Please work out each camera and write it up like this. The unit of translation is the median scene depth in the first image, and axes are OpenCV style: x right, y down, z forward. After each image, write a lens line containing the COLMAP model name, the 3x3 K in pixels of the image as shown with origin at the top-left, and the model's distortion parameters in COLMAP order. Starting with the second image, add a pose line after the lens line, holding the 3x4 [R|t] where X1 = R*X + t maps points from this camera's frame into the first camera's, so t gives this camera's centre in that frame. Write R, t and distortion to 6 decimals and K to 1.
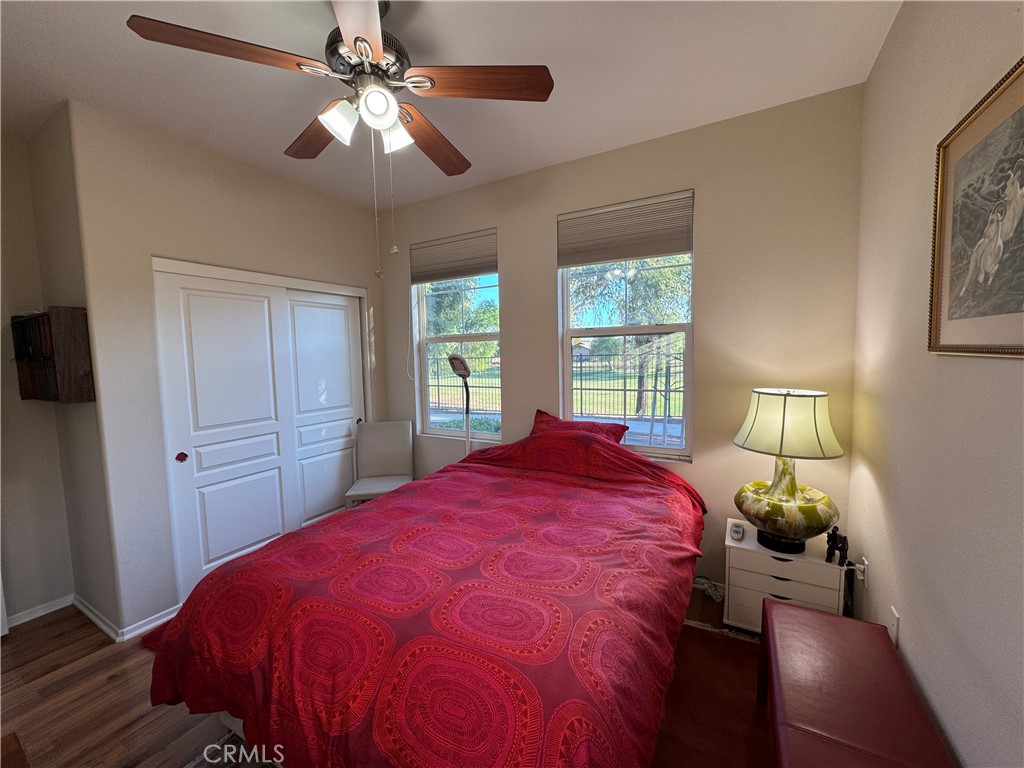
lens RADIAL K [[406.6, 0, 511.3], [0, 406.6, 384.4], [0, 0, 1]] dist [-0.003853, -0.000409]
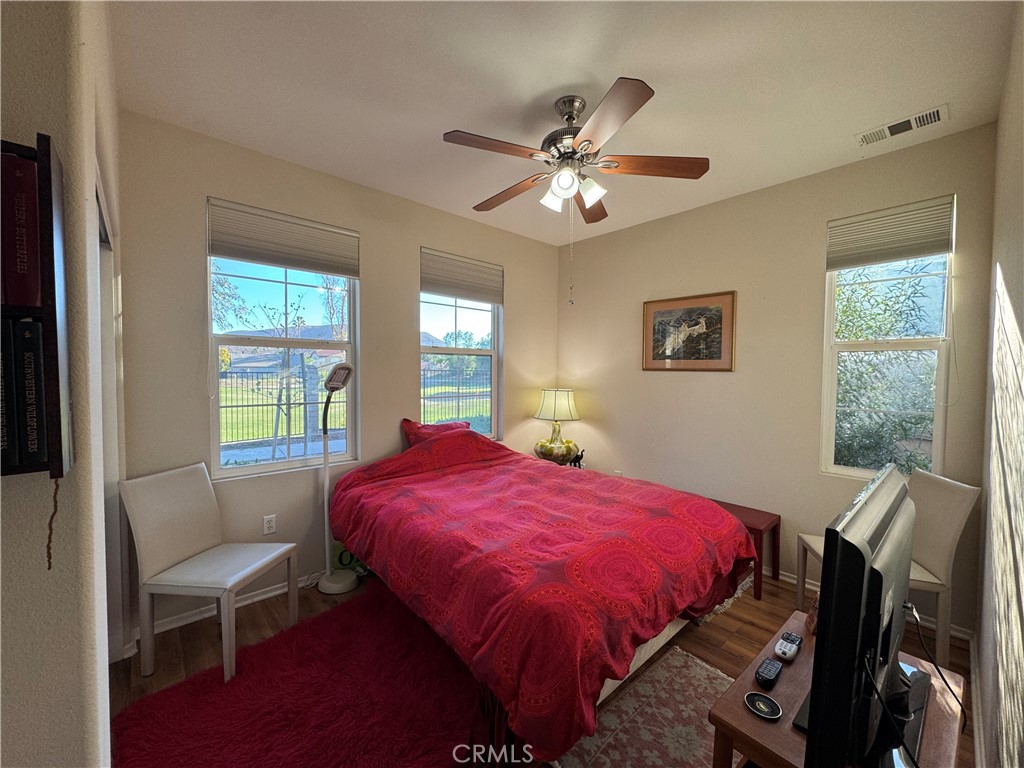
lens RADIAL K [[406.6, 0, 511.3], [0, 406.6, 384.4], [0, 0, 1]] dist [-0.003853, -0.000409]
pose [[0.313406, -0.012058, 0.949543, -0.965072], [0.056441, 0.998388, -0.005950, -0.006207], [-0.947941, 0.055458, 0.313581, 0.442808]]
